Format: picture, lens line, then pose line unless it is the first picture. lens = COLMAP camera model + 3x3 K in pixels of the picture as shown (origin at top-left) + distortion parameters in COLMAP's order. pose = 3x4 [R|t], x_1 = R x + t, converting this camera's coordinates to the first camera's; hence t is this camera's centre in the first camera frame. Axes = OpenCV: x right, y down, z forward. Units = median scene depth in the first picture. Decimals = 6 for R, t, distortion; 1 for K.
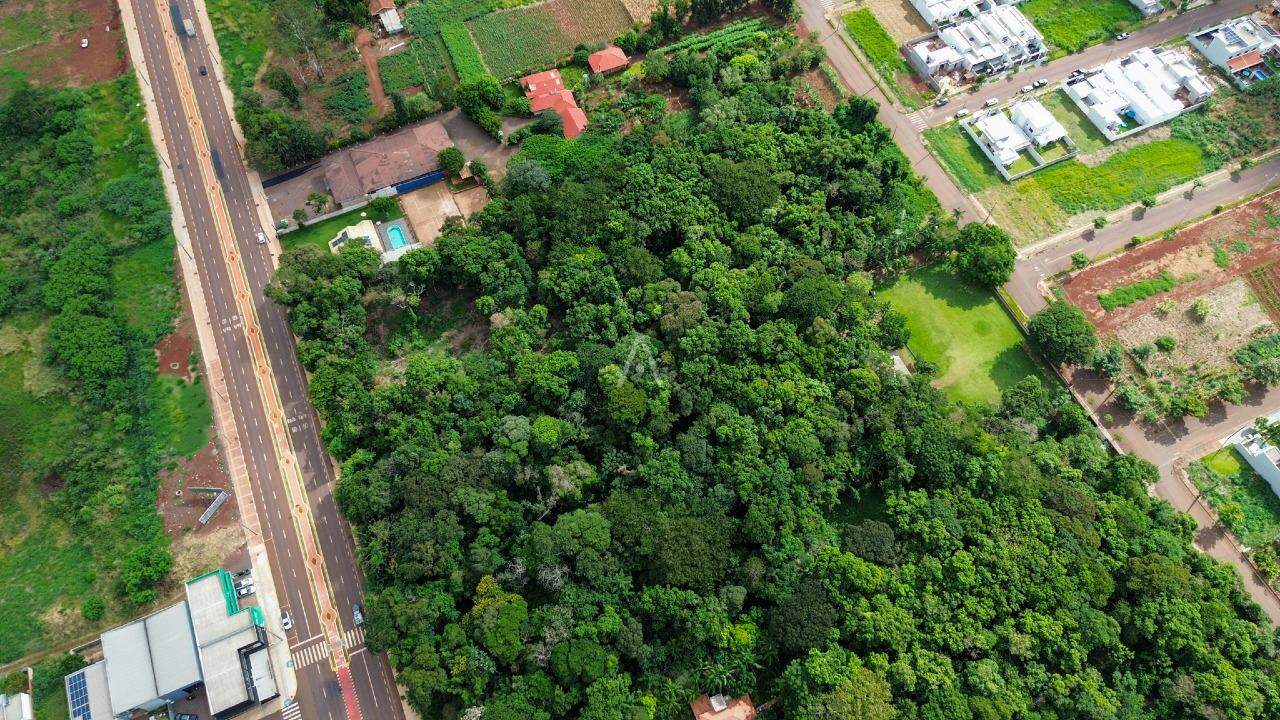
lens RADIAL K [[909.7, 0, 640.6], [0, 909.7, 359.4], [0, 0, 1]] dist [0.065437, -0.065914]
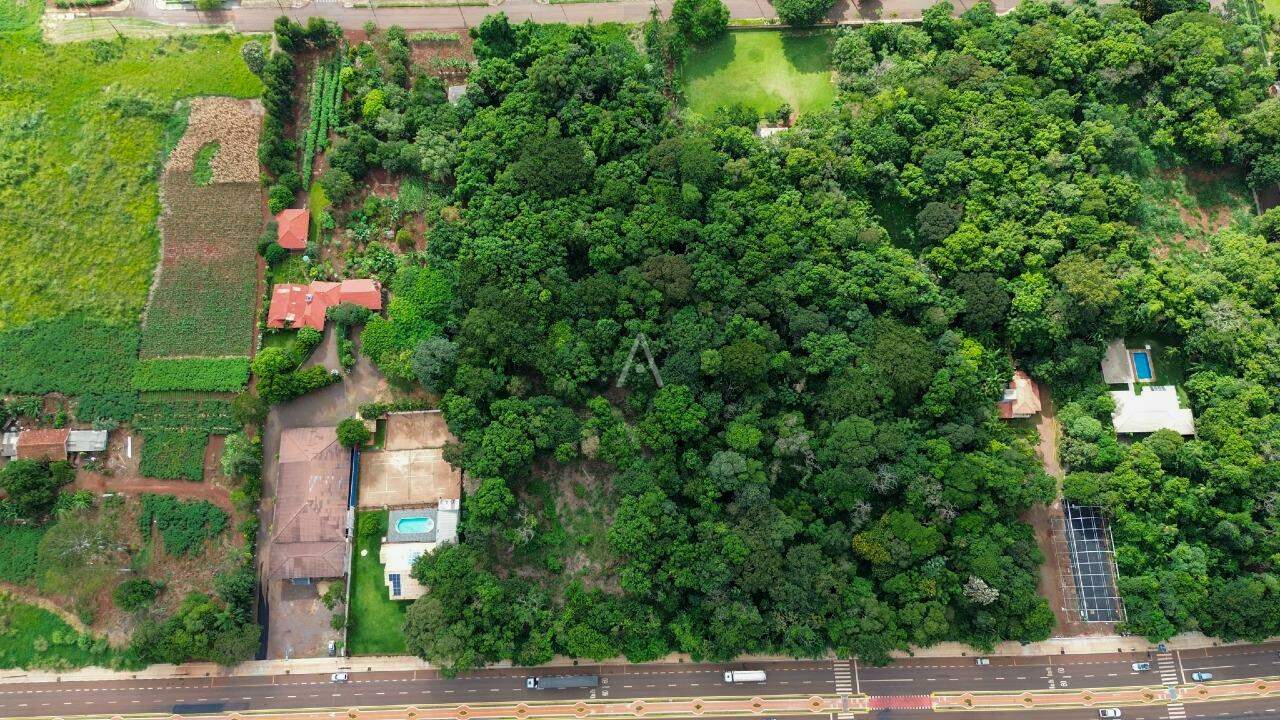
lens RADIAL K [[909.7, 0, 641.1], [0, 909.7, 359.1], [0, 0, 1]] dist [0.065437, -0.065914]
pose [[0.378115, -0.880503, 0.285909, -0.319704], [0.811618, 0.463850, 0.355133, -0.371140], [-0.445314, 0.097768, 0.890020, 0.113770]]
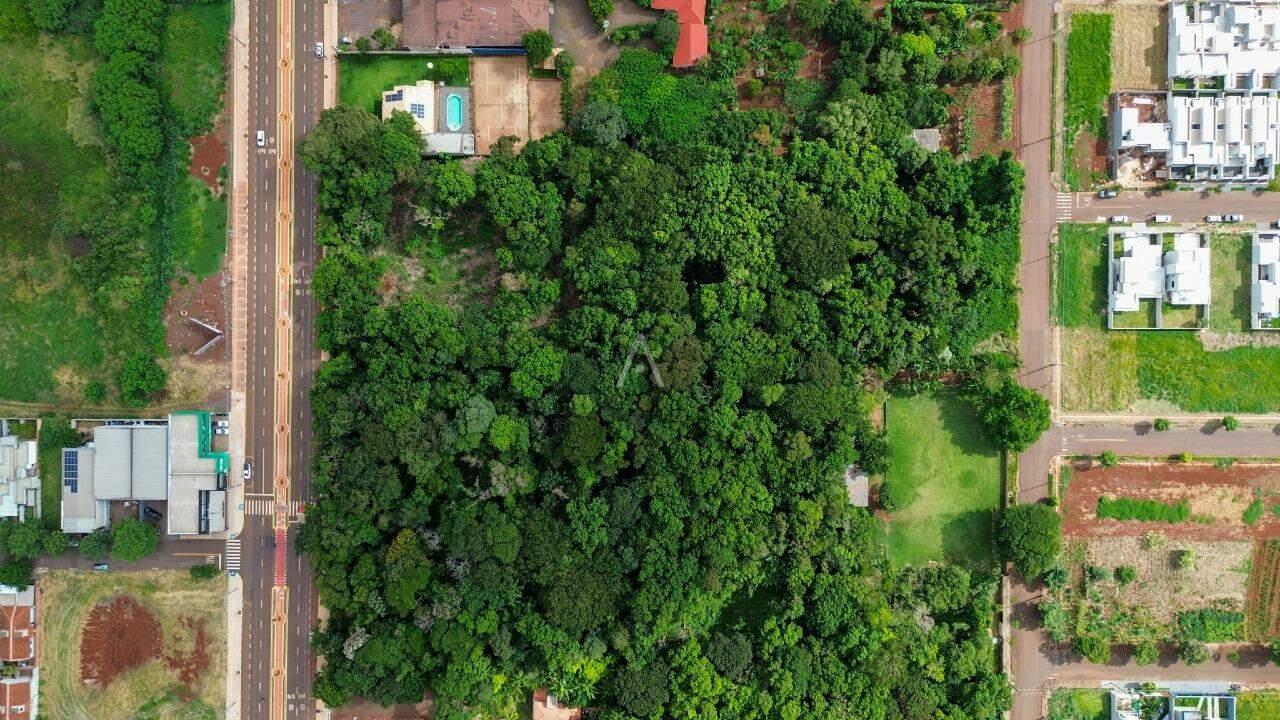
lens RADIAL K [[909.7, 0, 638.9], [0, 909.7, 359.9], [0, 0, 1]] dist [0.065437, -0.065914]
pose [[0.912069, 0.410022, -0.003388, 0.007031], [-0.355621, 0.795117, 0.491246, -0.489163], [0.204116, -0.446845, 0.871015, 0.141033]]
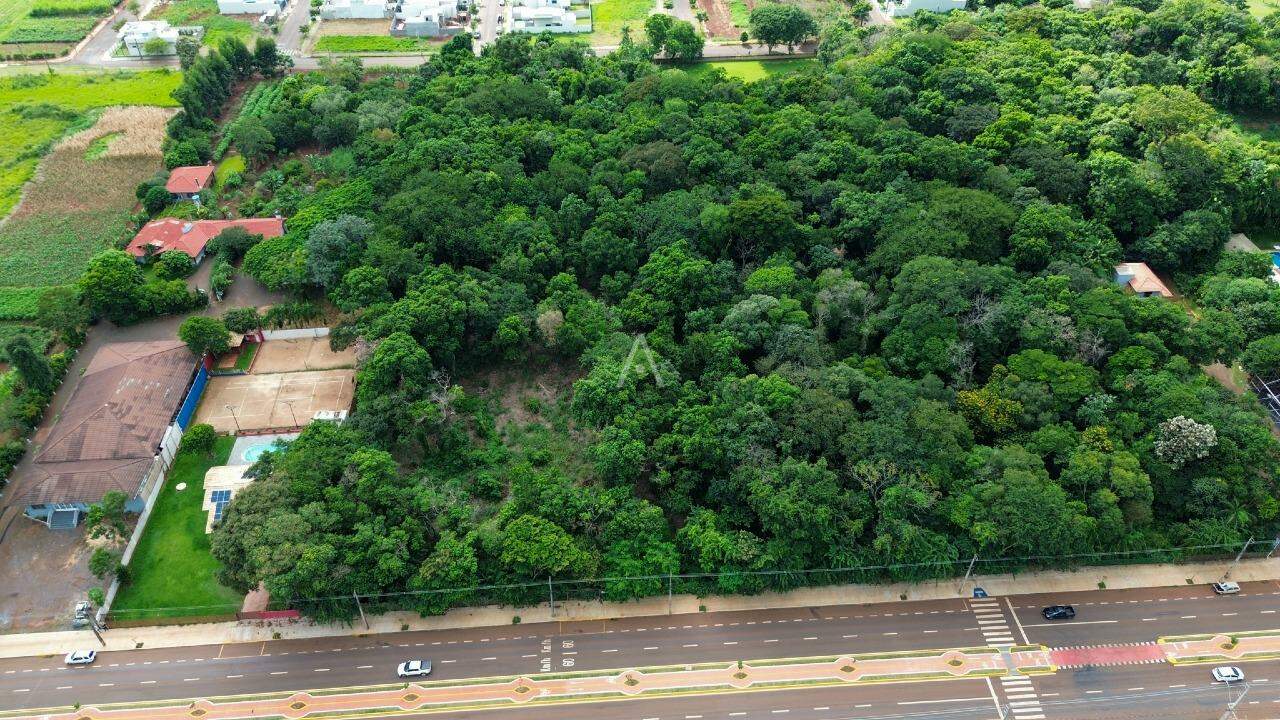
lens RADIAL K [[909.7, 0, 641.5], [0, 909.7, 358.7], [0, 0, 1]] dist [0.065437, -0.065914]
pose [[0.342001, -0.605585, 0.718542, -0.606604], [0.823841, 0.561043, 0.080726, -0.025031], [-0.452019, 0.564356, 0.690783, 0.516032]]
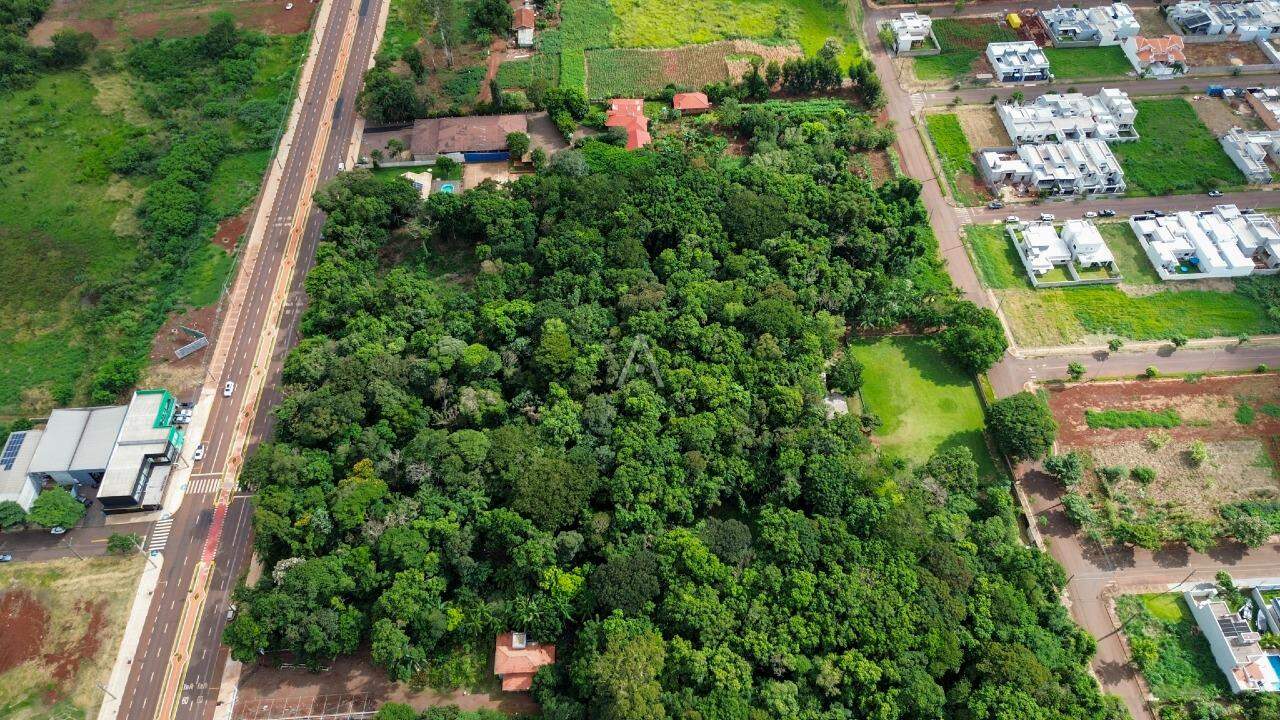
lens RADIAL K [[909.7, 0, 640.2], [0, 909.7, 360.0], [0, 0, 1]] dist [0.065437, -0.065914]
pose [[0.937011, 0.268594, -0.223311, 0.274076], [-0.303458, 0.942561, -0.139615, 0.151615], [0.172984, 0.198586, 0.964697, 0.016872]]
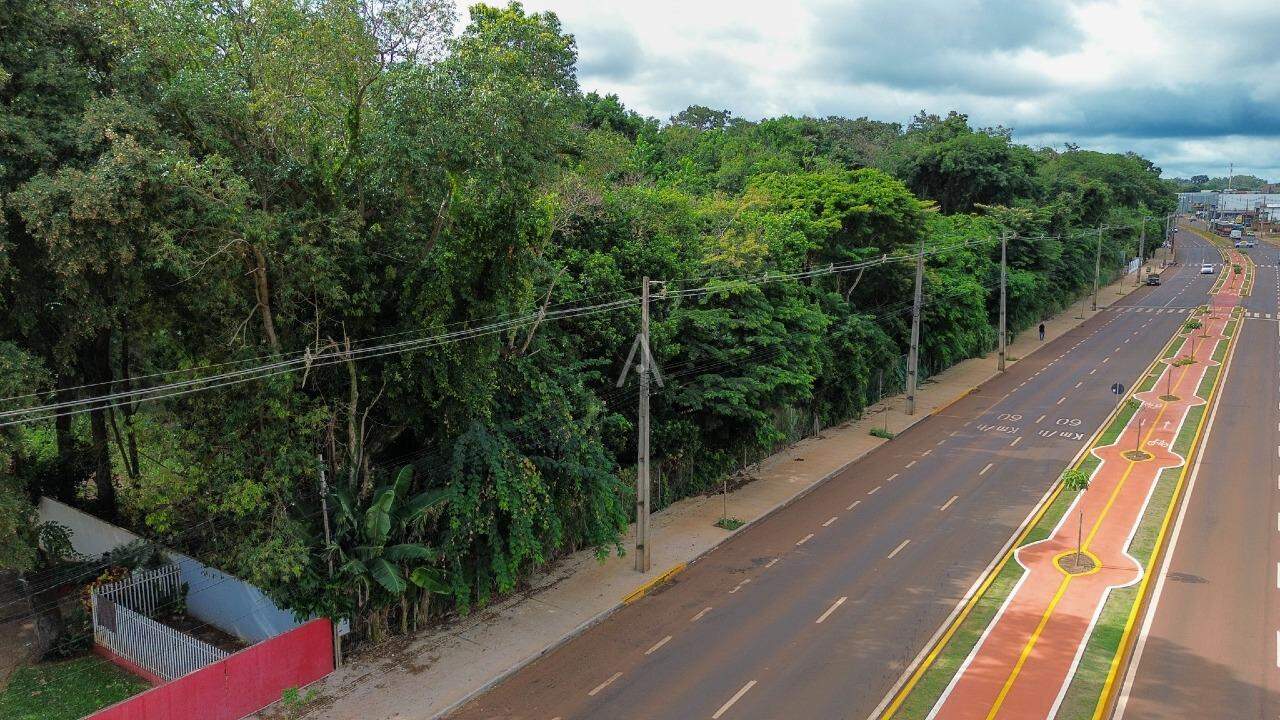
lens RADIAL K [[909.7, 0, 641.0], [0, 909.7, 357.4], [0, 0, 1]] dist [0.065437, -0.065914]
pose [[-0.528246, -0.129504, 0.839157, -0.473343], [0.744729, 0.404040, 0.531159, -0.095467], [-0.407840, 0.905528, -0.116987, 1.012542]]
